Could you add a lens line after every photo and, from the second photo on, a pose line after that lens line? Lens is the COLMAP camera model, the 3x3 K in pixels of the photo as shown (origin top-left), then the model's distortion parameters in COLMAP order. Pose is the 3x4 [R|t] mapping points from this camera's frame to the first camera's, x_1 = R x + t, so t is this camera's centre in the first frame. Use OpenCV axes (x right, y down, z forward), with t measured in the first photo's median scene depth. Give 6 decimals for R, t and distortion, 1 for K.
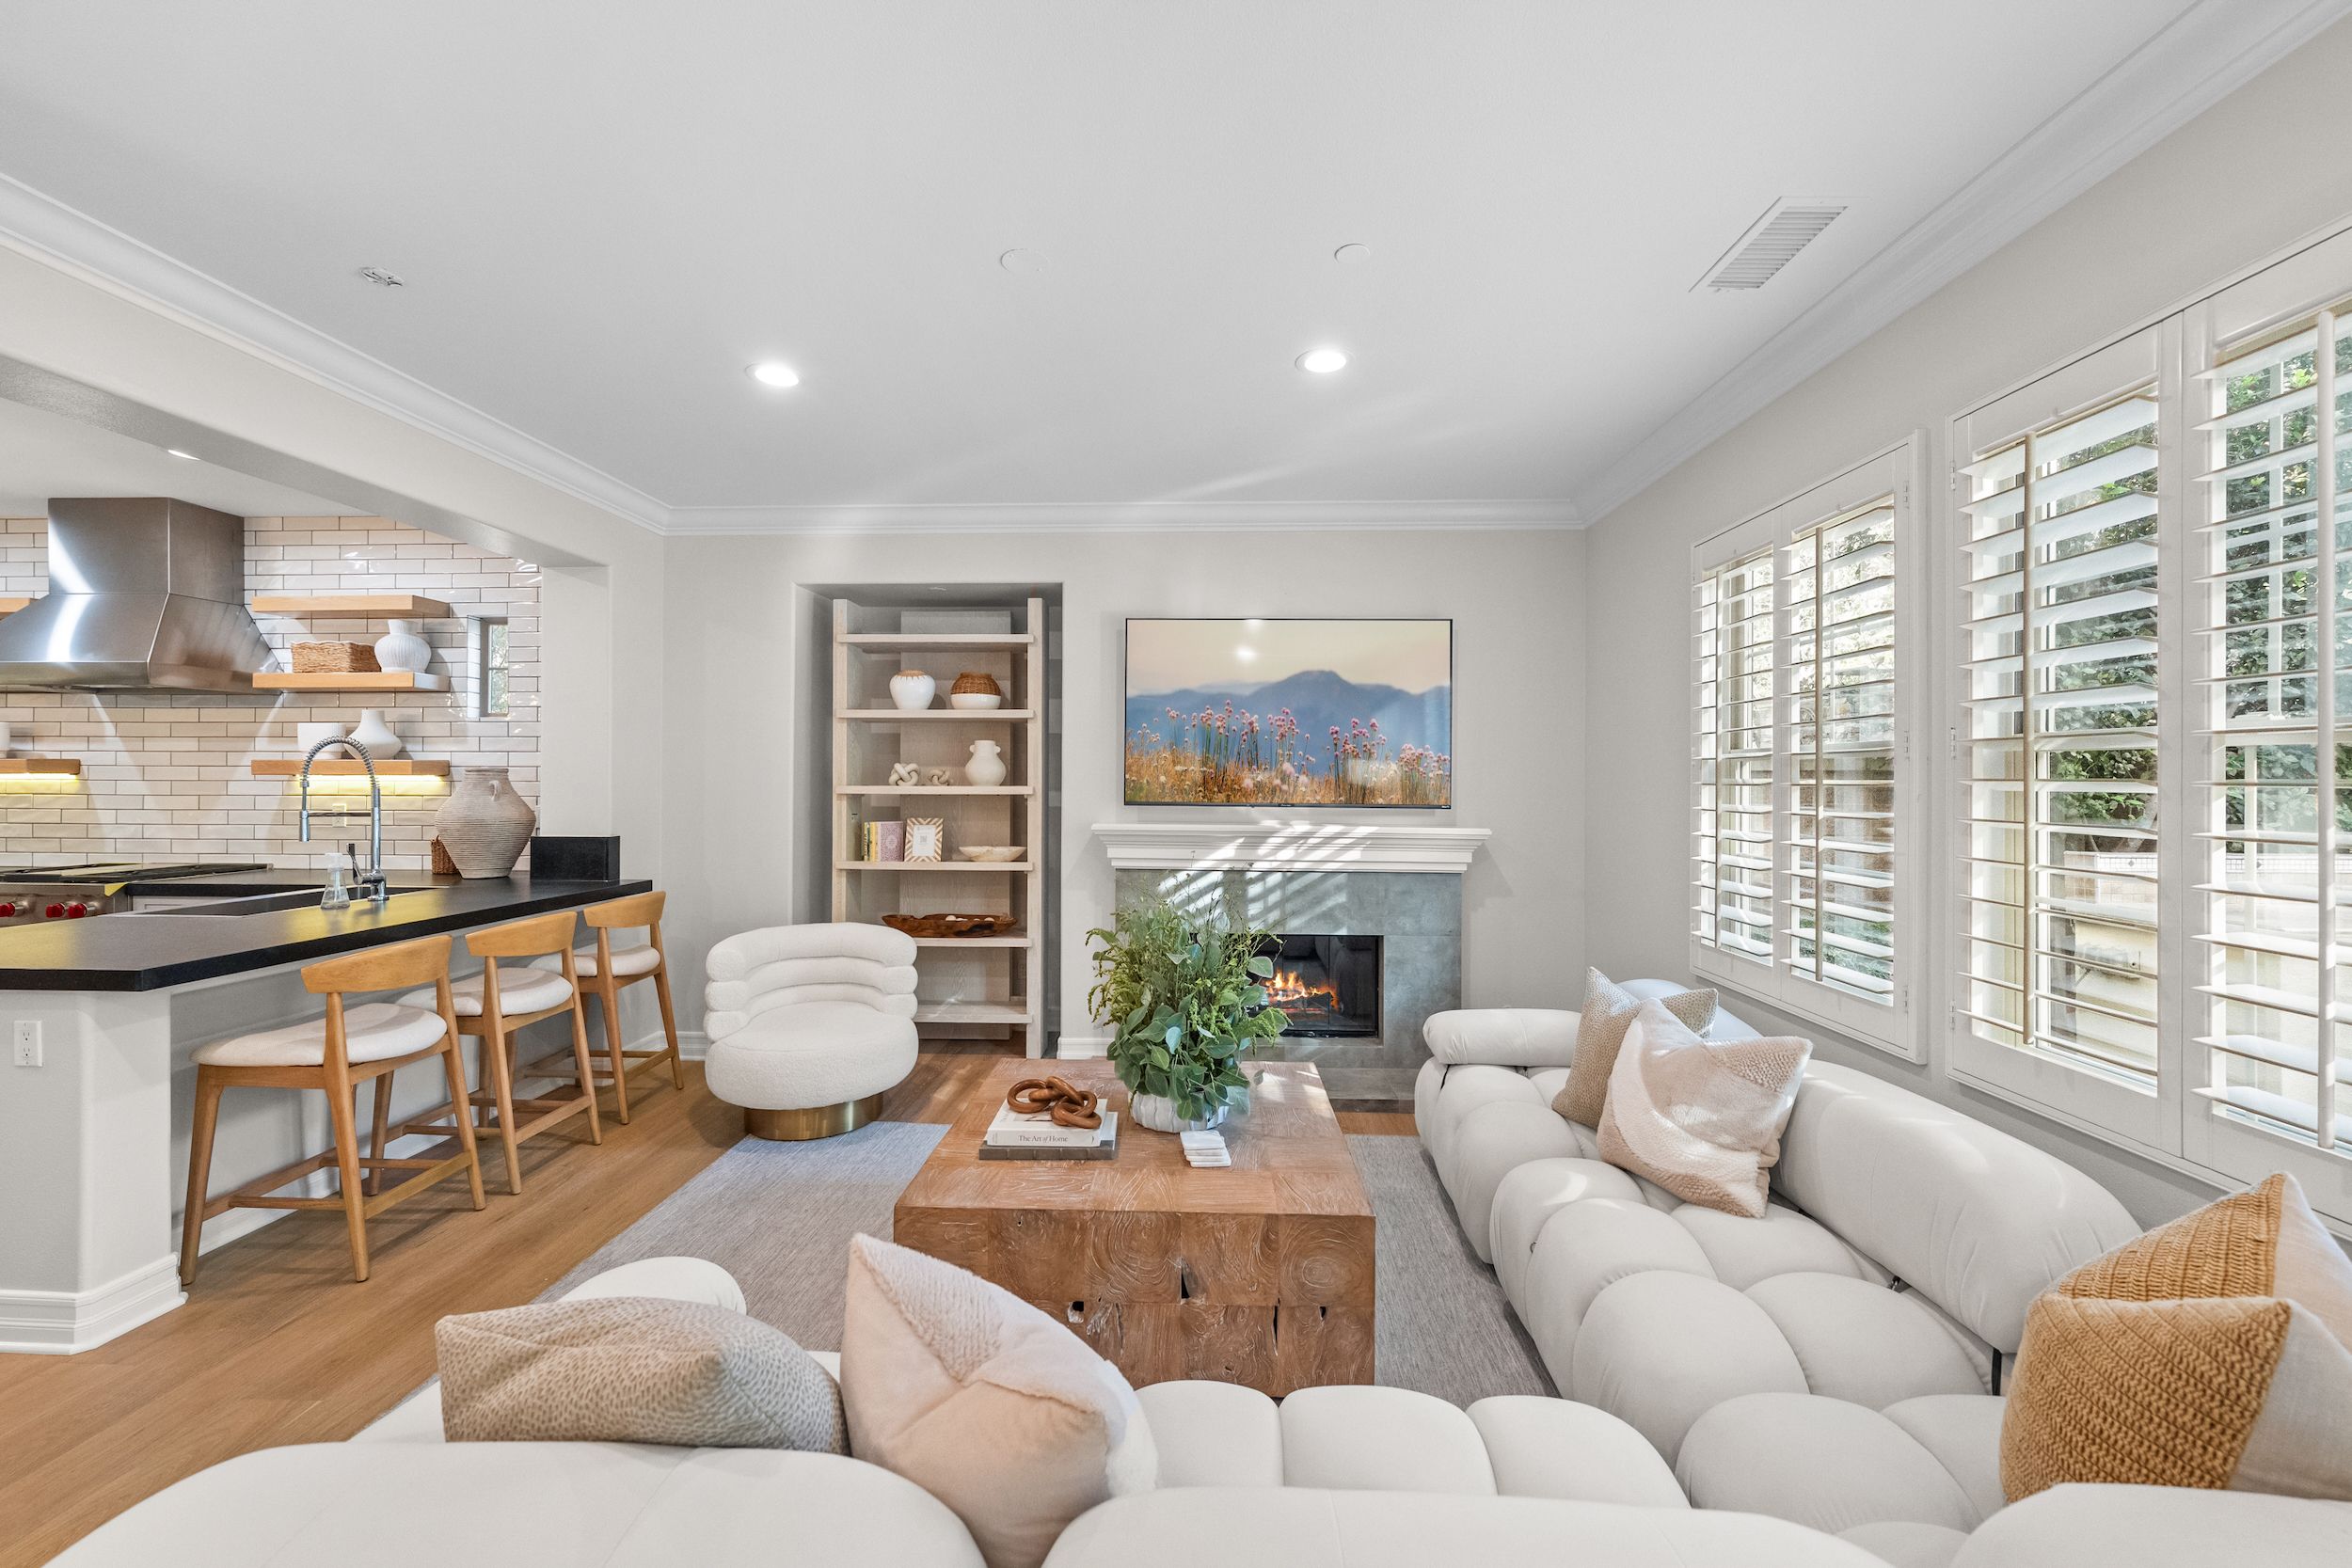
lens RADIAL K [[912.0, 0, 1177.8], [0, 912.0, 774.1], [0, 0, 1]] dist [-0.002569, 0.000651]
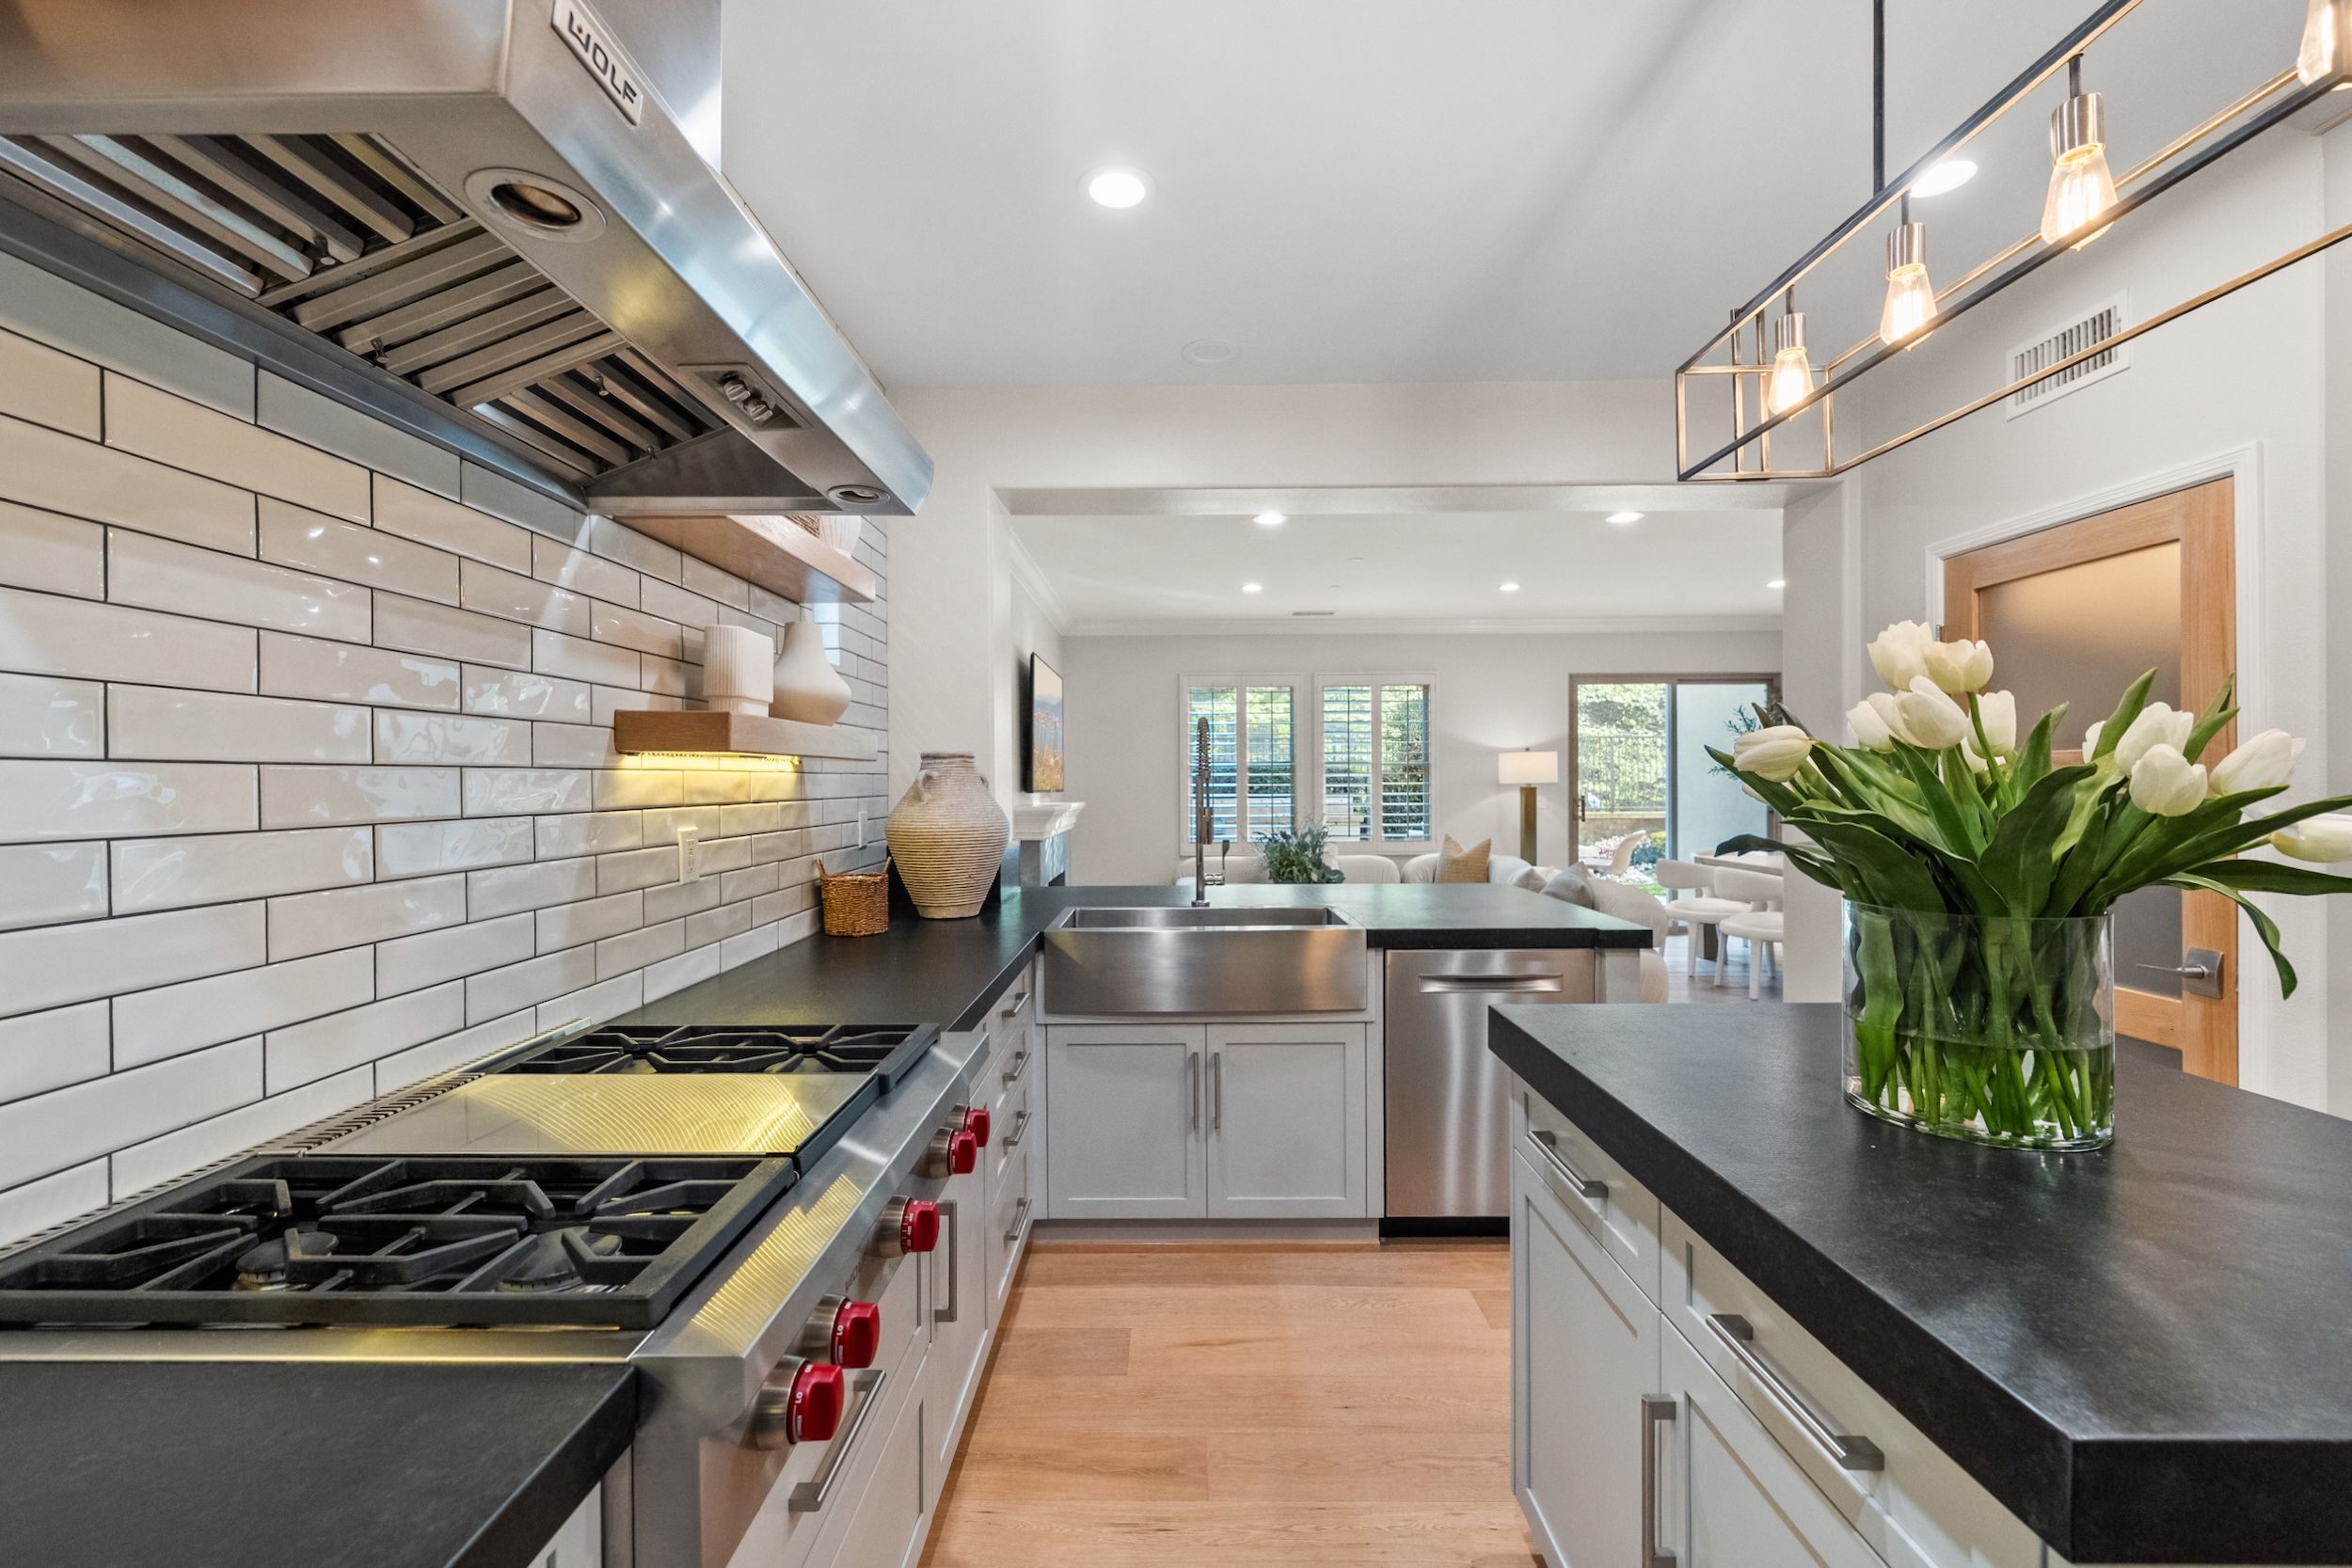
lens RADIAL K [[912.0, 0, 1173.9], [0, 912.0, 779.4], [0, 0, 1]] dist [-0.002569, 0.000651]
pose [[-0.015513, -0.004211, 0.999871, -1.375345], [-0.003765, 0.999984, 0.004154, 0.009521], [-0.999873, -0.003700, -0.015529, 0.814378]]
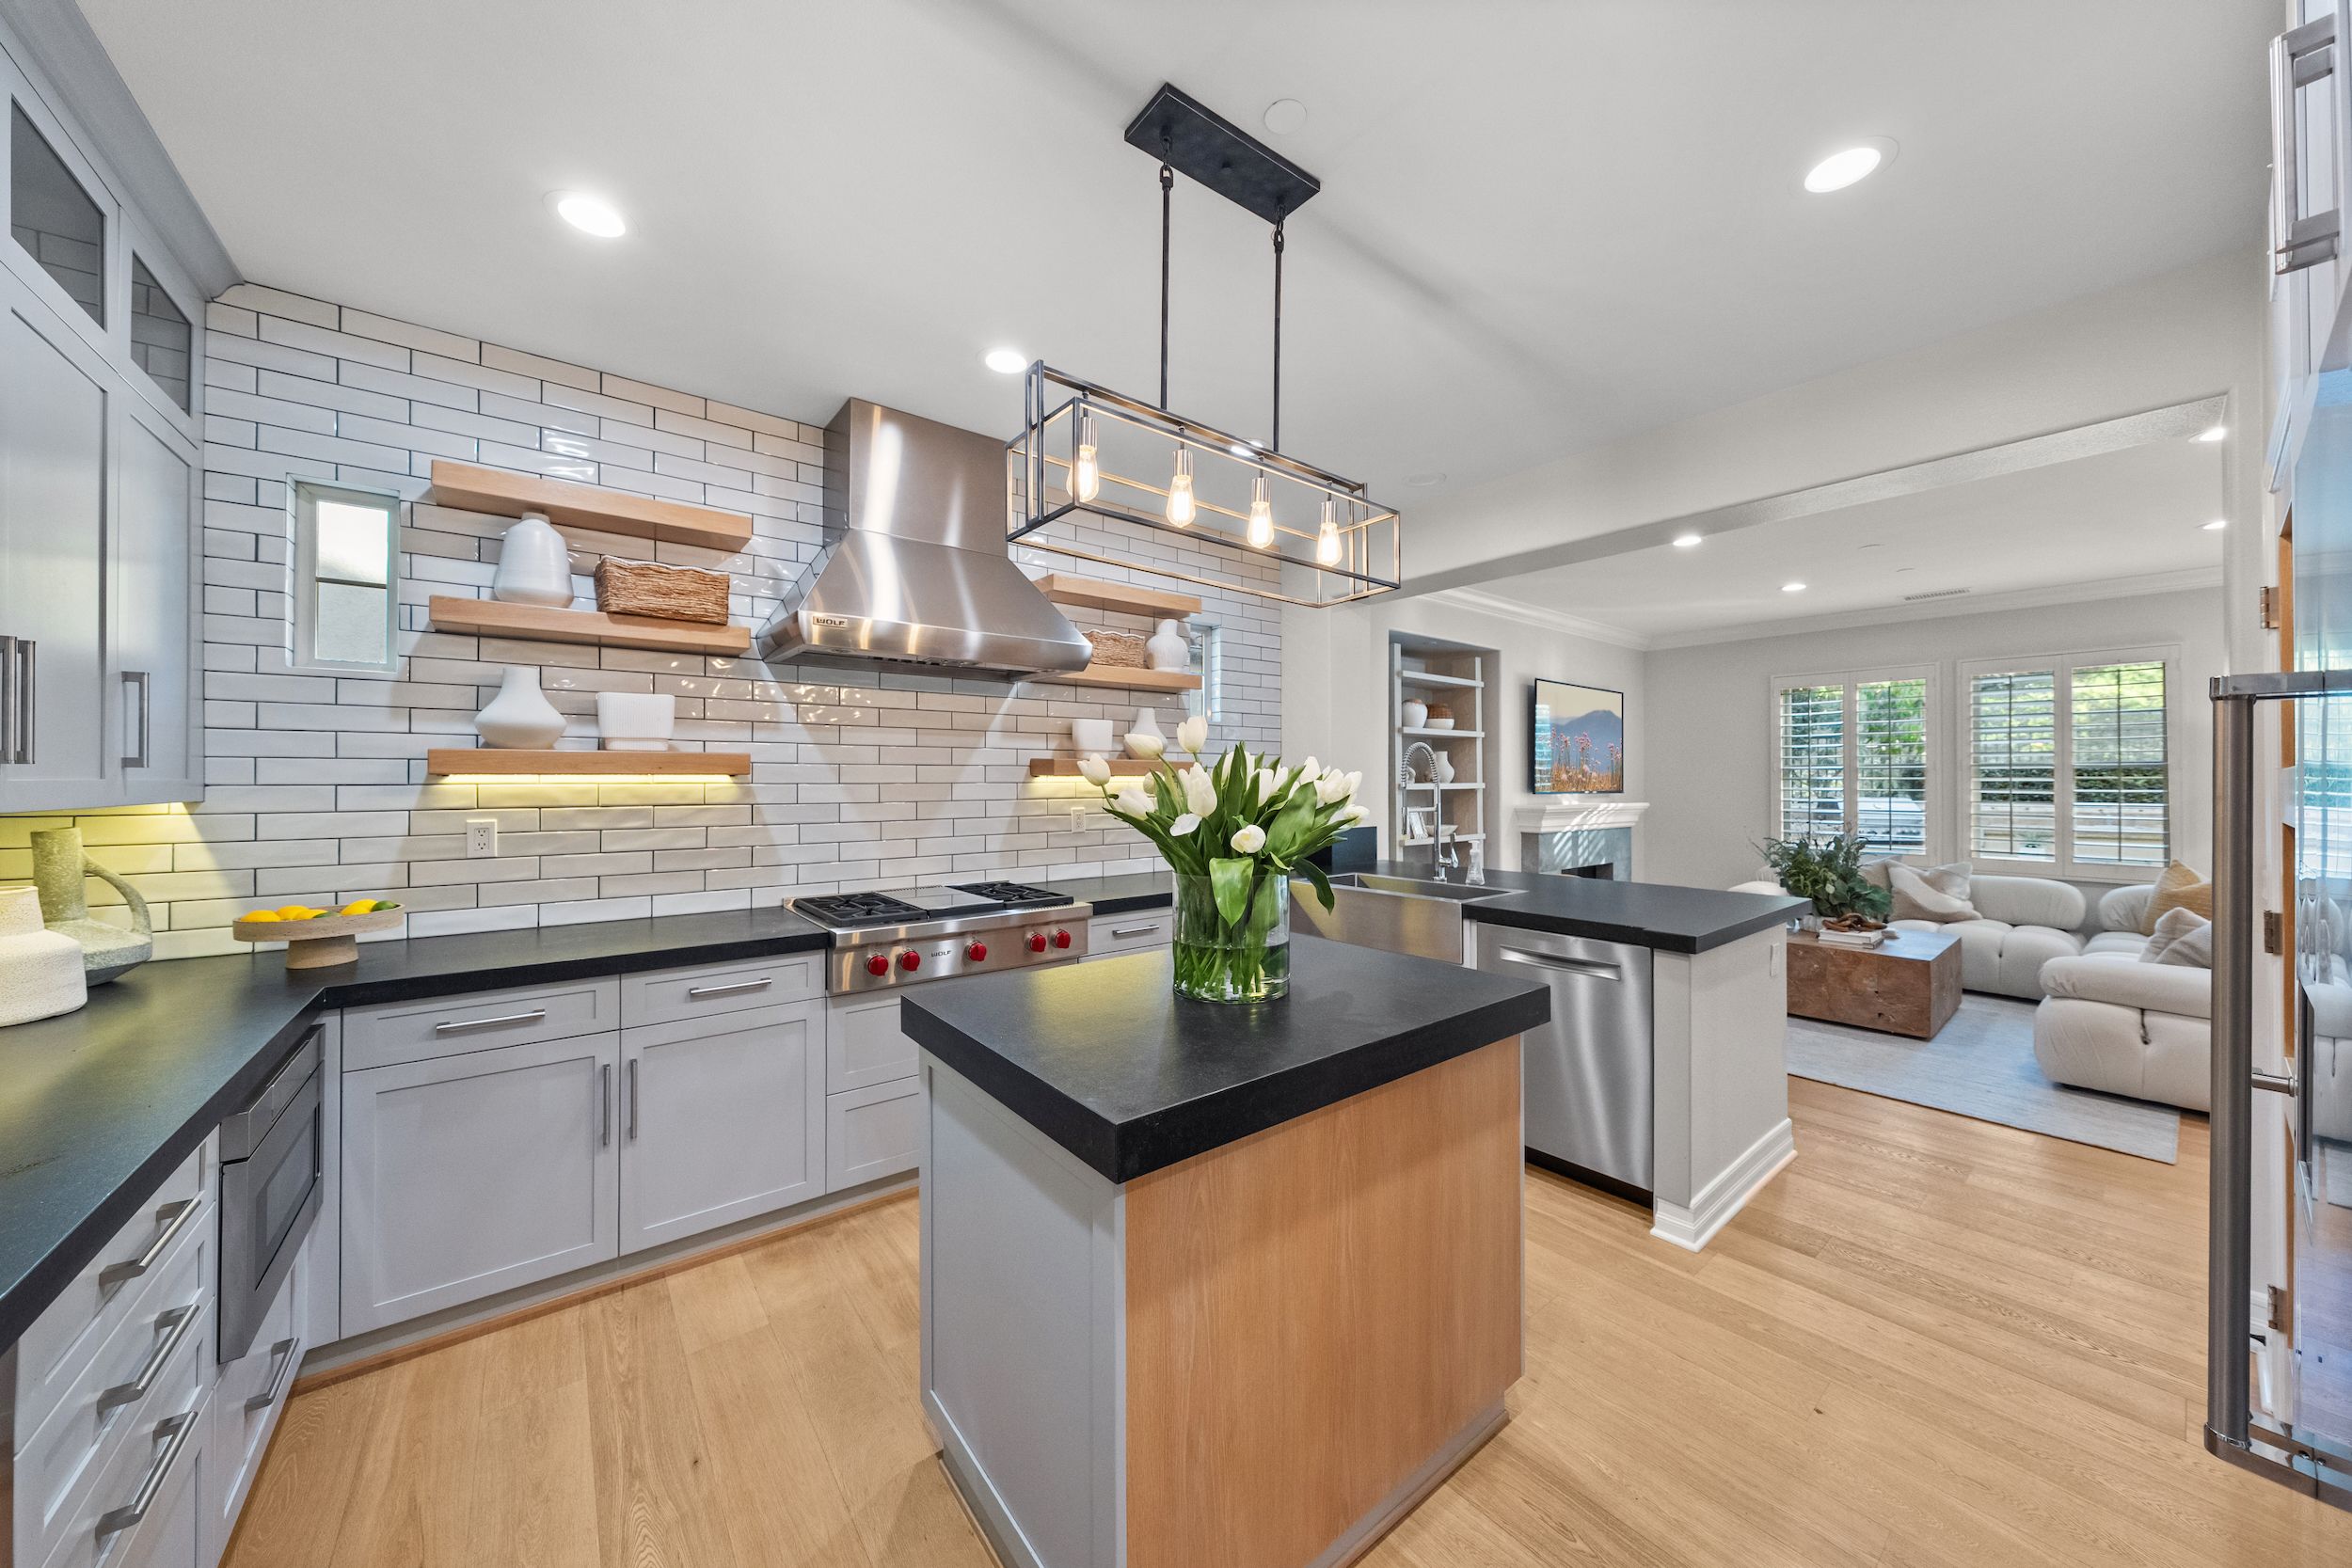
lens RADIAL K [[809.7, 0, 1190.8], [0, 809.7, 772.3], [0, 0, 1]] dist [-0.003426, -0.000255]
pose [[0.751016, 0.001942, 0.660281, -1.415590], [-0.000849, 0.999998, -0.001975, -0.001270], [-0.660283, 0.000923, 0.751016, 0.321149]]
